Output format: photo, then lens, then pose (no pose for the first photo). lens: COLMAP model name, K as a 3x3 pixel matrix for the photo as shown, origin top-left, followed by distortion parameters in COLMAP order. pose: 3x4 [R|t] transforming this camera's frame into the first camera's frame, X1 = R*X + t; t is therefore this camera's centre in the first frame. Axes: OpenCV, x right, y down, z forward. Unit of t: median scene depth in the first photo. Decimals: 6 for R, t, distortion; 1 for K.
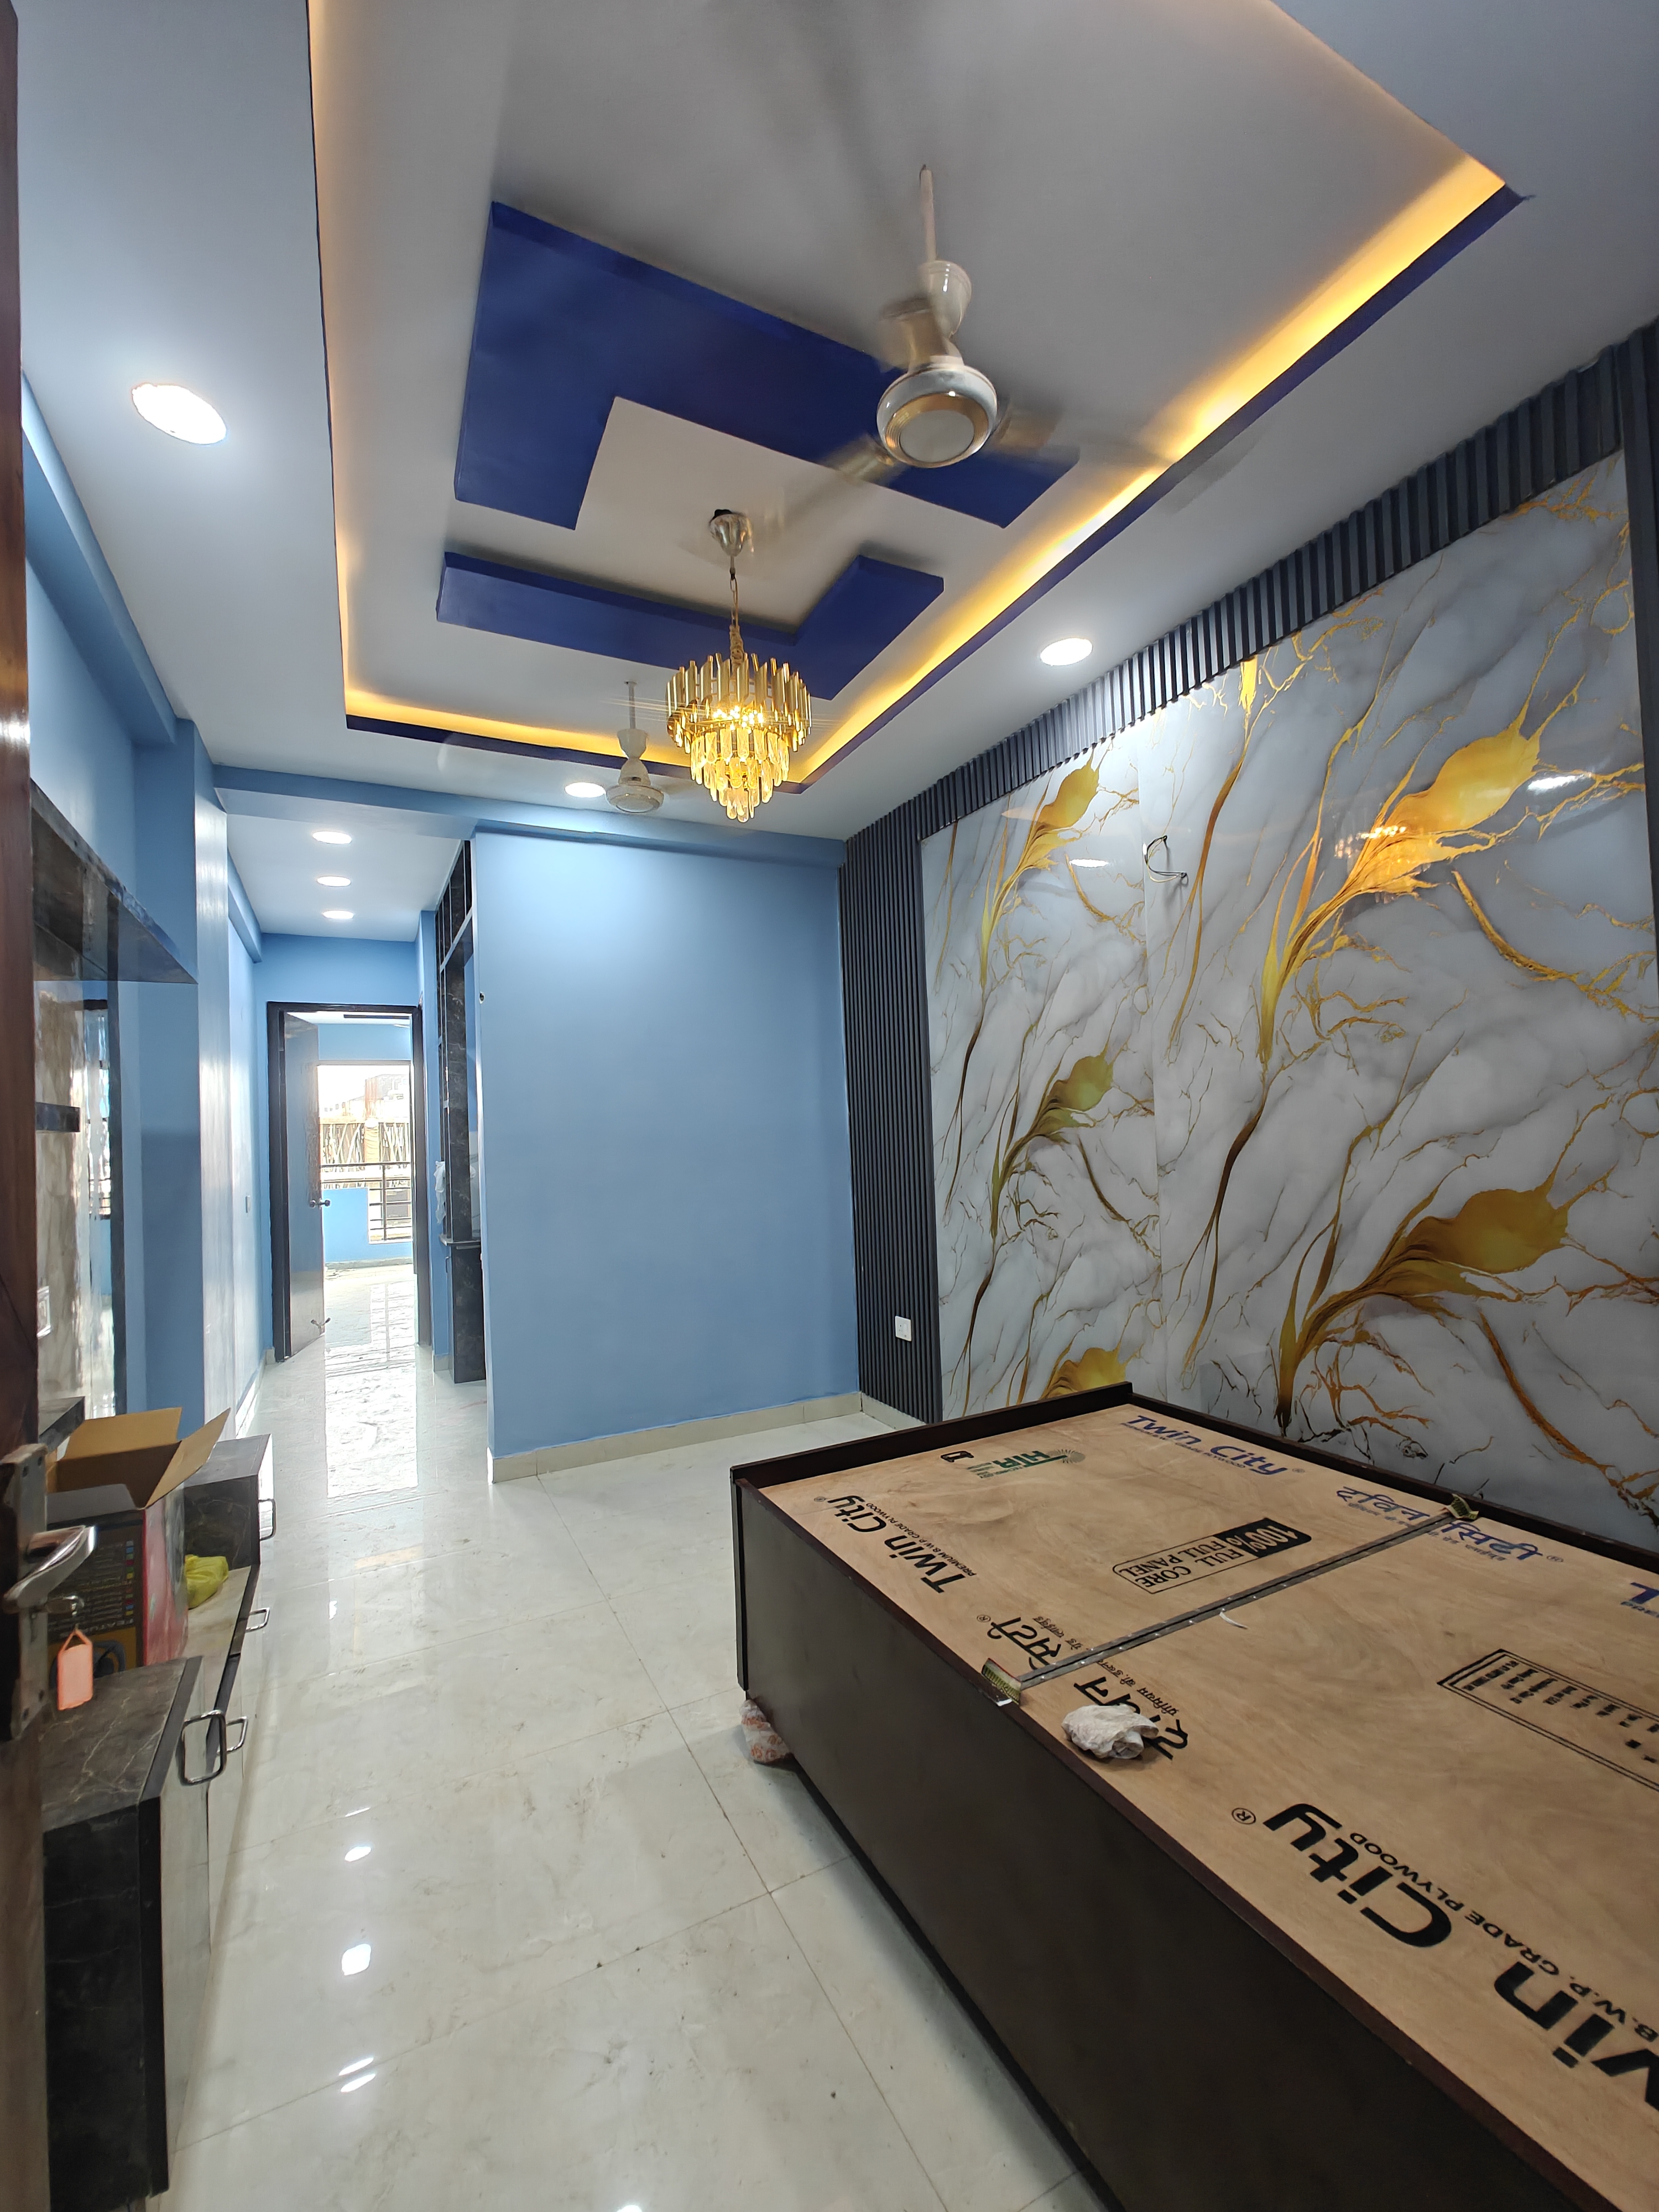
lens RADIAL K [[934.1, 0, 839.5], [0, 934.1, 1104.1], [0, 0, 1]] dist [0.000212, 0.000126]
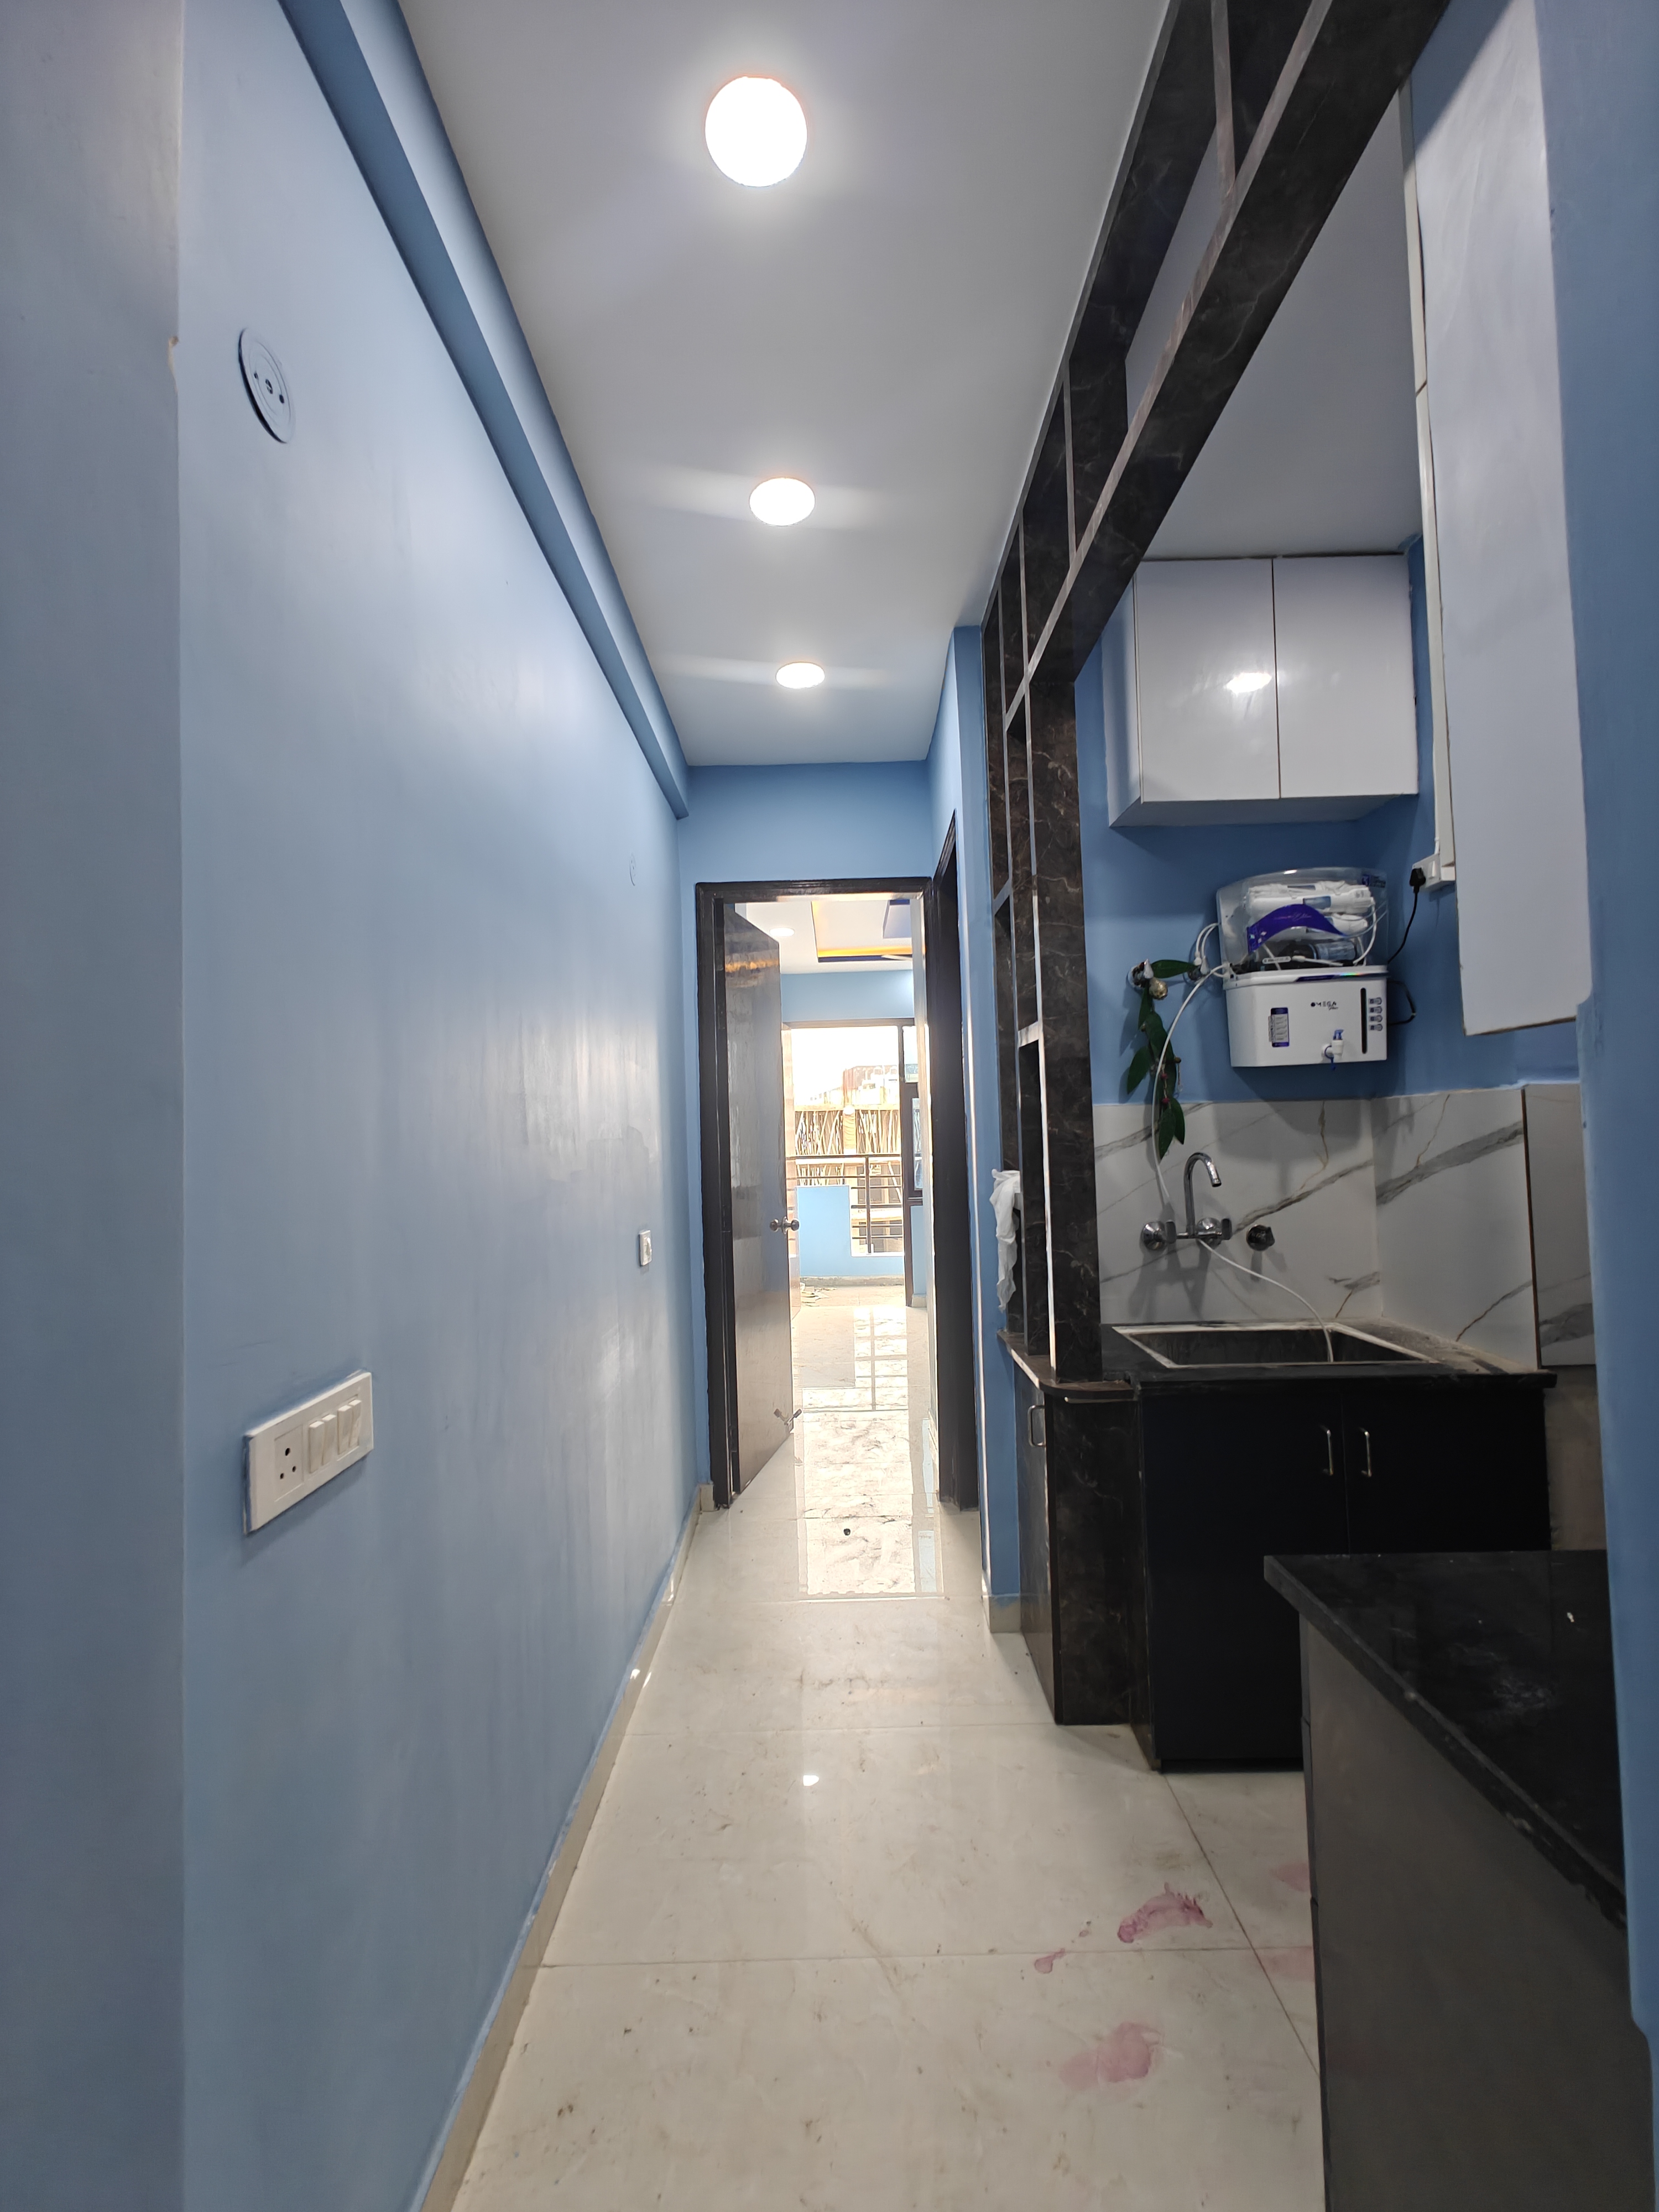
lens RADIAL K [[943.1, 0, 835.3], [0, 943.1, 1106.9], [0, 0, 1]] dist [0.008255, -0.000191]
pose [[0.888008, -0.002872, -0.459819, -0.237406], [0.009947, 0.999866, 0.012966, 0.019831], [0.459721, -0.016088, 0.887918, 0.459496]]
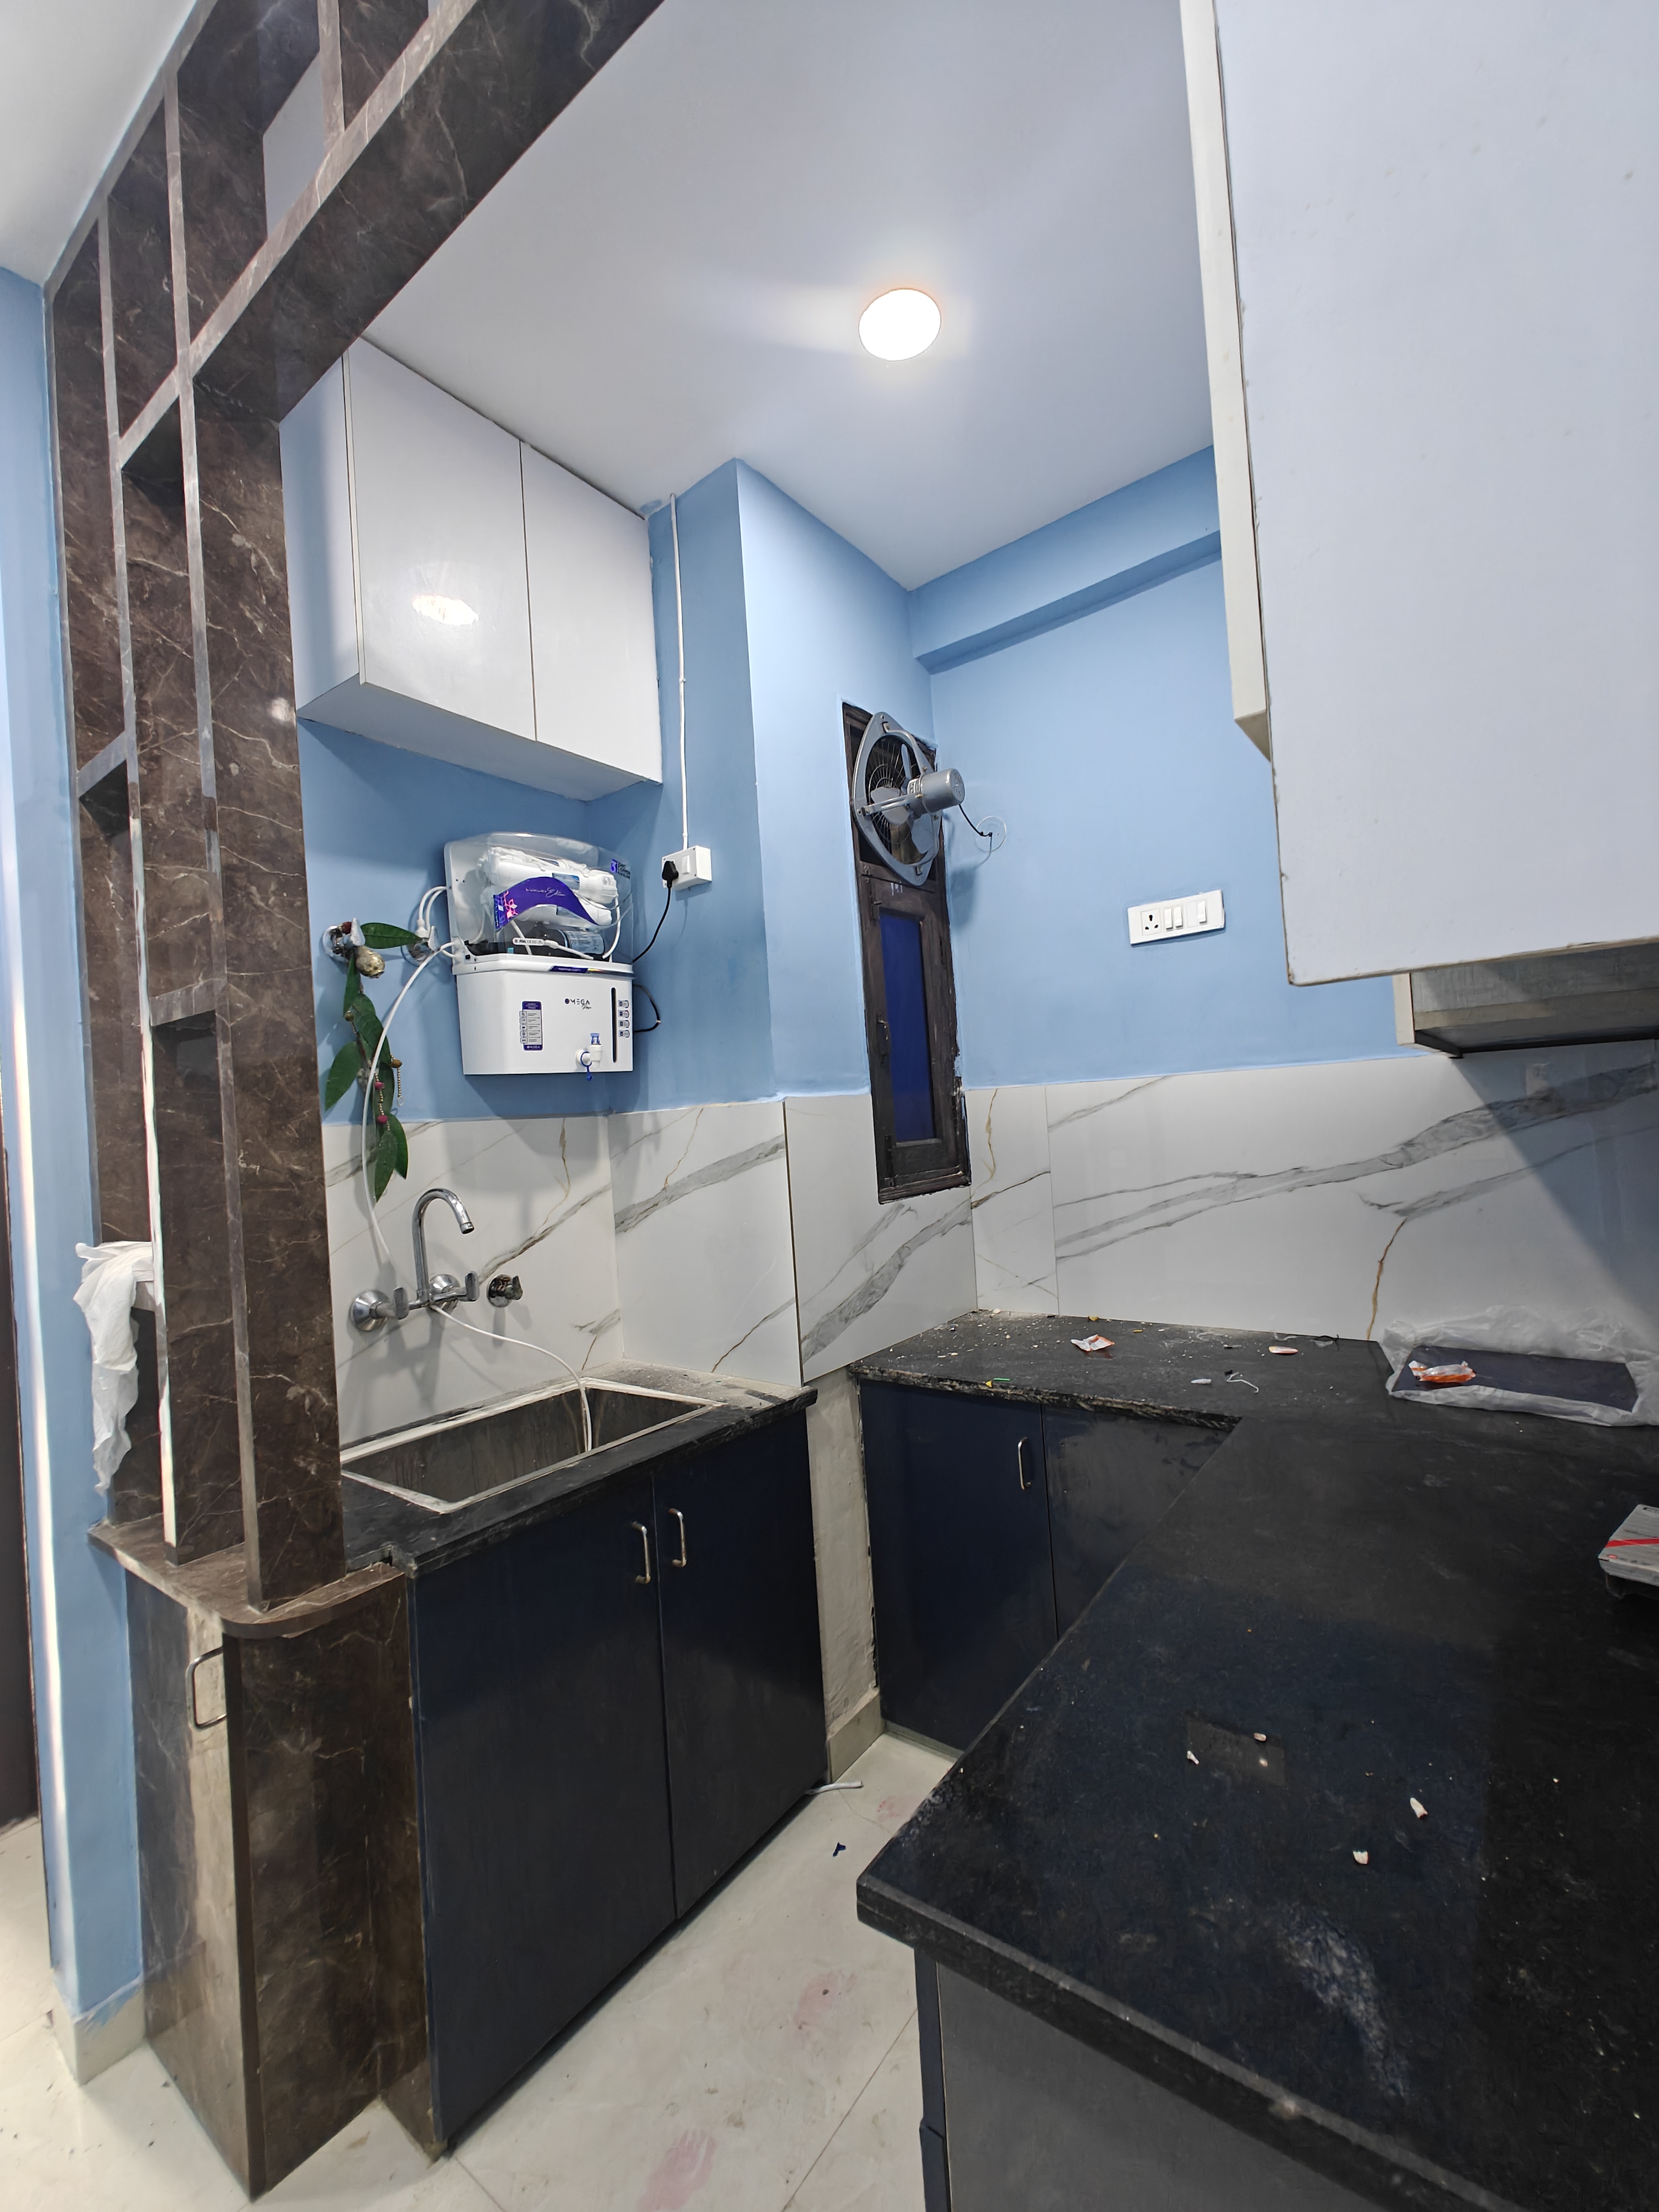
lens RADIAL K [[934.1, 0, 839.5], [0, 934.1, 1104.1], [0, 0, 1]] dist [0.000212, 0.000126]
pose [[0.903460, -0.013692, 0.428454, -0.298750], [0.017227, 0.999842, -0.004374, 0.023109], [-0.428326, 0.011332, 0.903553, 0.574845]]
